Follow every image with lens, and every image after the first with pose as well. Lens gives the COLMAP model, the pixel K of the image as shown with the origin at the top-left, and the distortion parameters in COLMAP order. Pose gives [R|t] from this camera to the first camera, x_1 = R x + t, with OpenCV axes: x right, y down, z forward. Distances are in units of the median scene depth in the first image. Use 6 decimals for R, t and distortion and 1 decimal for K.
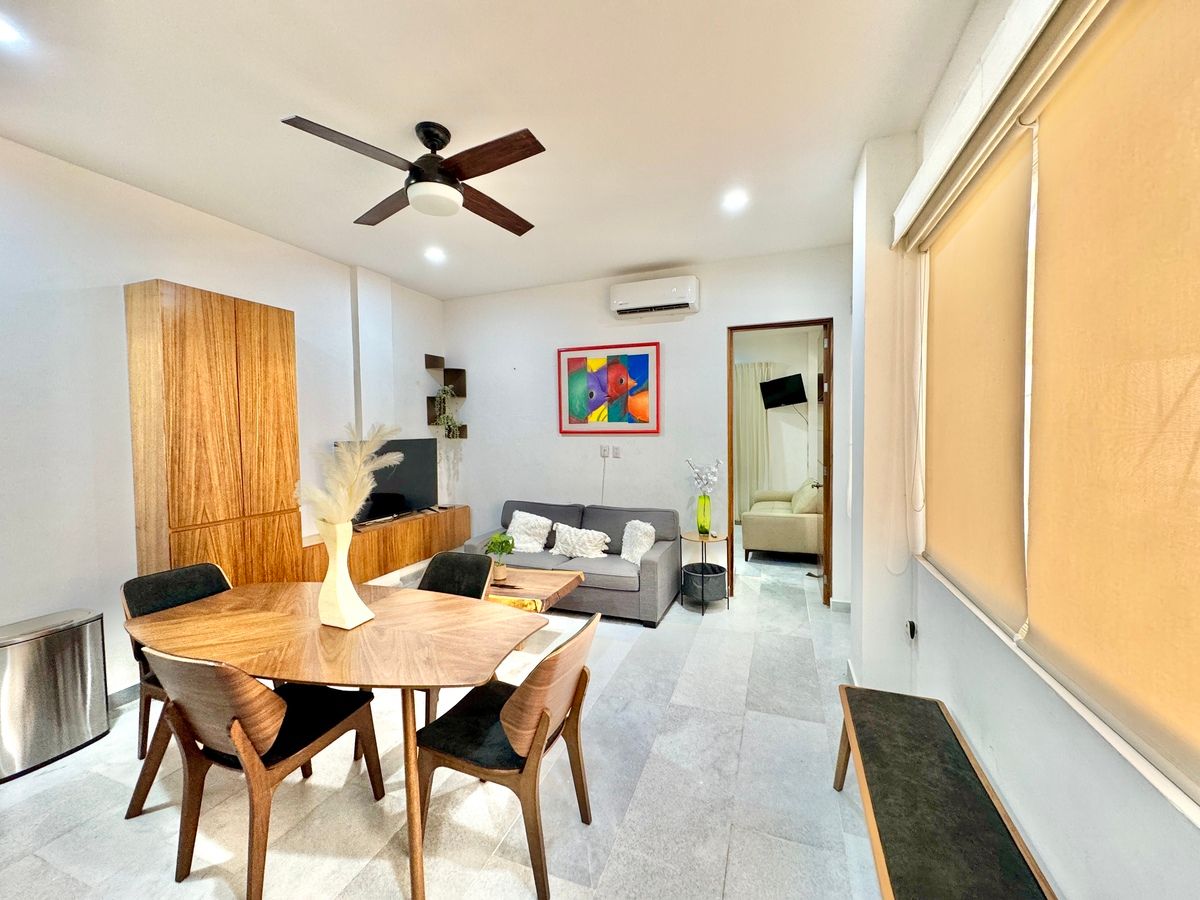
lens RADIAL K [[481.2, 0, 600.0], [0, 481.2, 450.0], [0, 0, 1]] dist [-0.003066, -0.000164]
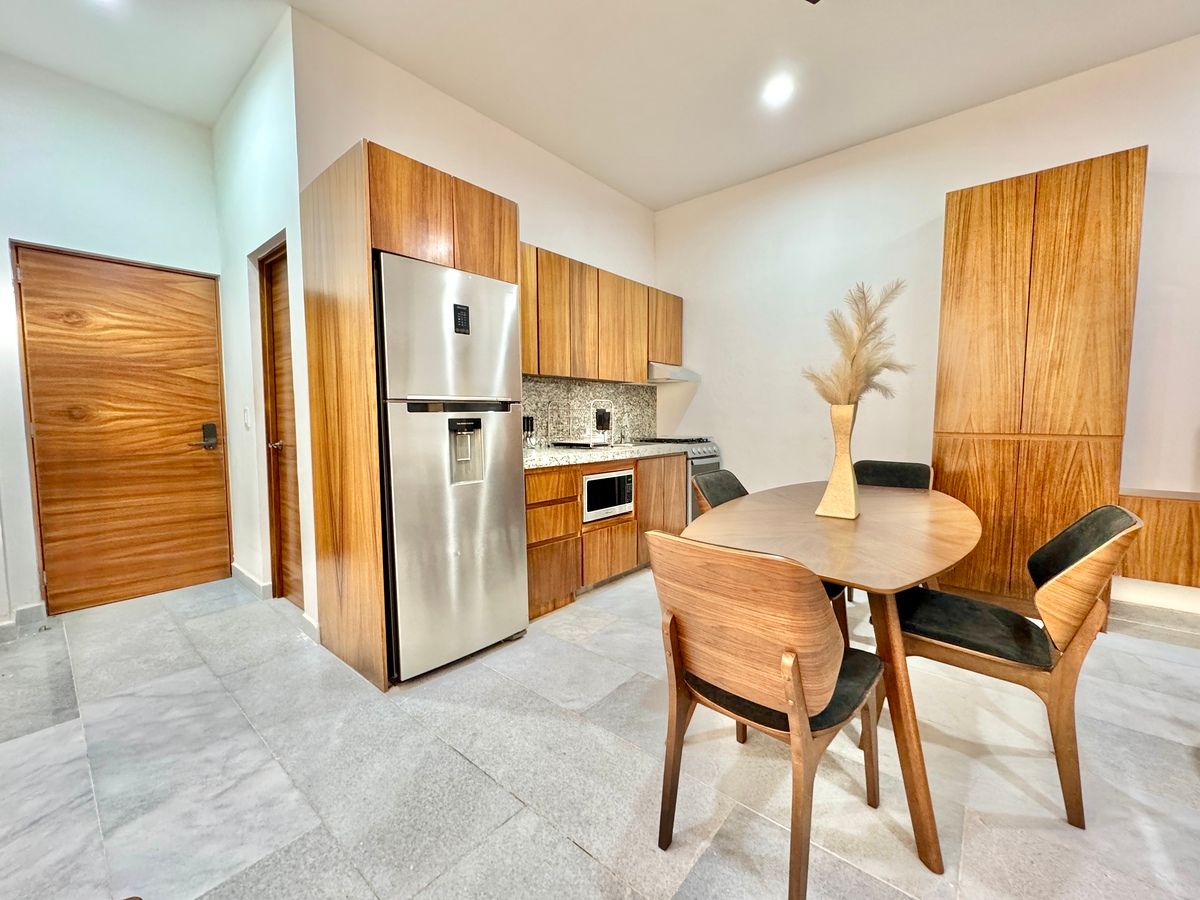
lens RADIAL K [[481.2, 0, 600.0], [0, 481.2, 450.0], [0, 0, 1]] dist [-0.003066, -0.000164]
pose [[-0.336167, 0.082554, -0.938177, 0.238644], [-0.033984, 0.994439, 0.099681, 0.080251], [0.941189, 0.065393, -0.331492, 0.433389]]
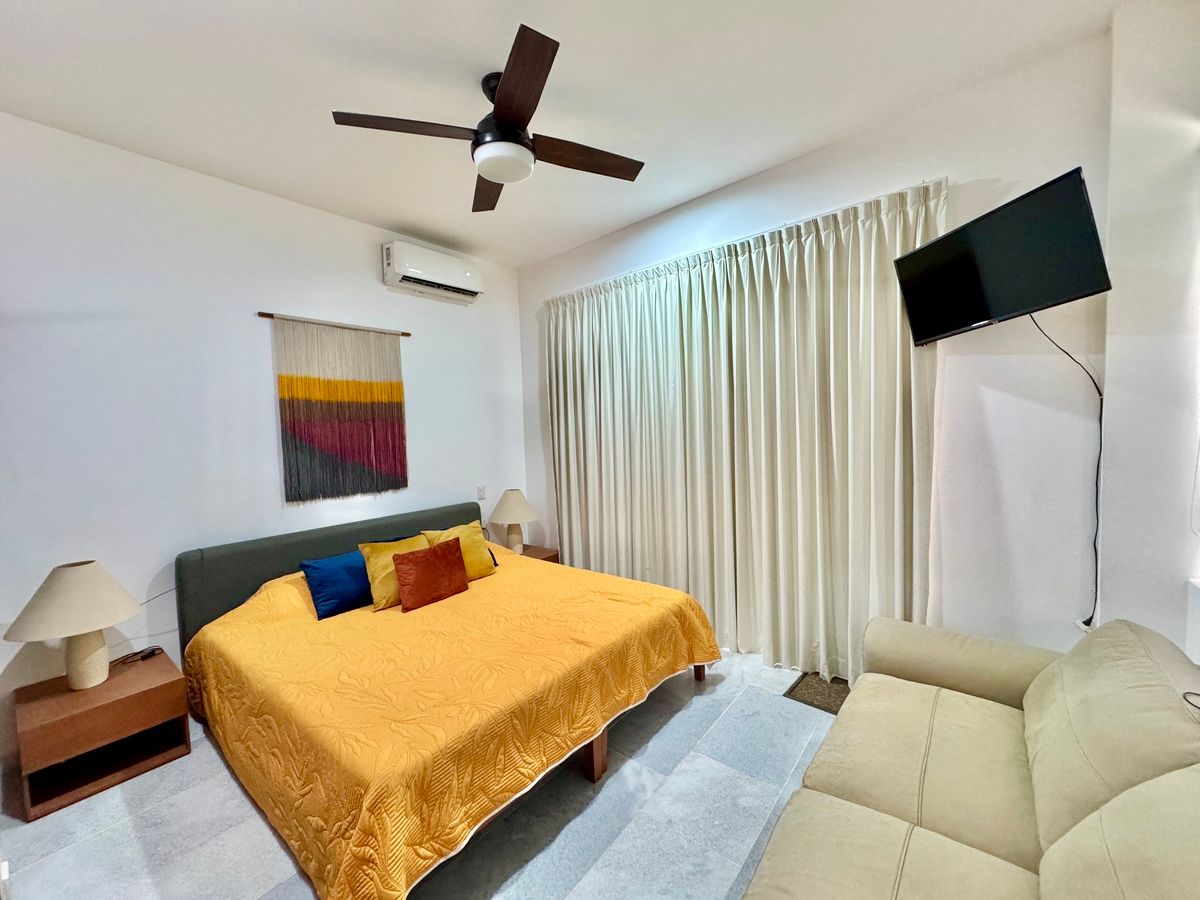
lens RADIAL K [[481.2, 0, 600.0], [0, 481.2, 450.0], [0, 0, 1]] dist [-0.003066, -0.000164]
pose [[0.966042, 0.001038, -0.258383, 0.421844], [0.003088, 0.999874, 0.015565, -0.043947], [0.258367, -0.015834, 0.965917, 1.203642]]
